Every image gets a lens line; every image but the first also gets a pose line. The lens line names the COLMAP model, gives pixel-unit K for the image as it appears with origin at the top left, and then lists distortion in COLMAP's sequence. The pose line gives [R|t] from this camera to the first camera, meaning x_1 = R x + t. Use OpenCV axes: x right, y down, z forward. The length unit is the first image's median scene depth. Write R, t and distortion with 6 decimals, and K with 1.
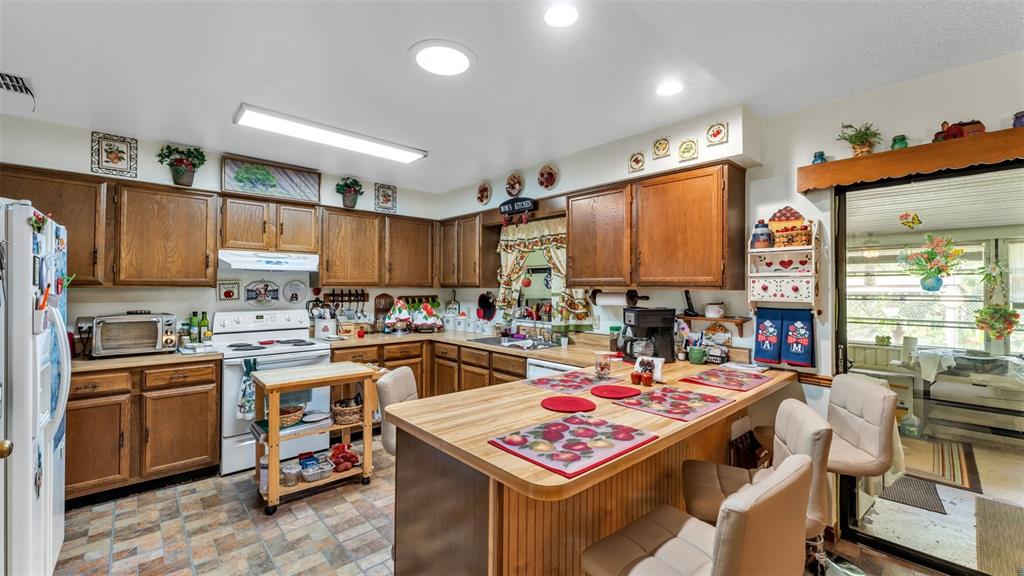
lens RADIAL K [[412.7, 0, 513.5], [0, 412.7, 285.4], [0, 0, 1]] dist [-0.006185, 0.000961]
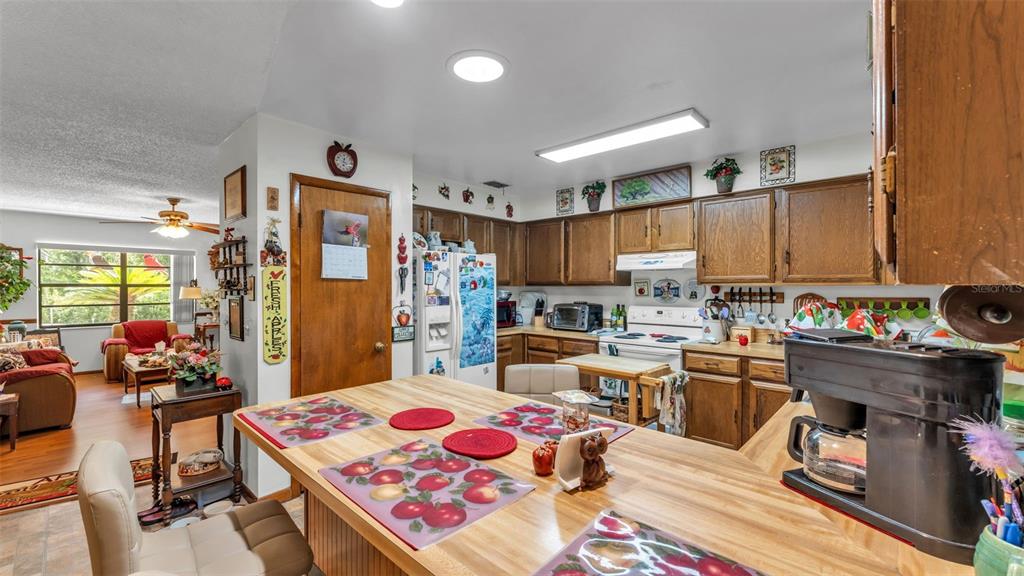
lens RADIAL K [[412.7, 0, 506.8], [0, 412.7, 286.1], [0, 0, 1]] dist [-0.006185, 0.000961]
pose [[0.081817, 0.005422, -0.996633, 0.470876], [0.019362, 0.999788, 0.007028, -0.009599], [0.996459, -0.019872, 0.081695, 0.529147]]
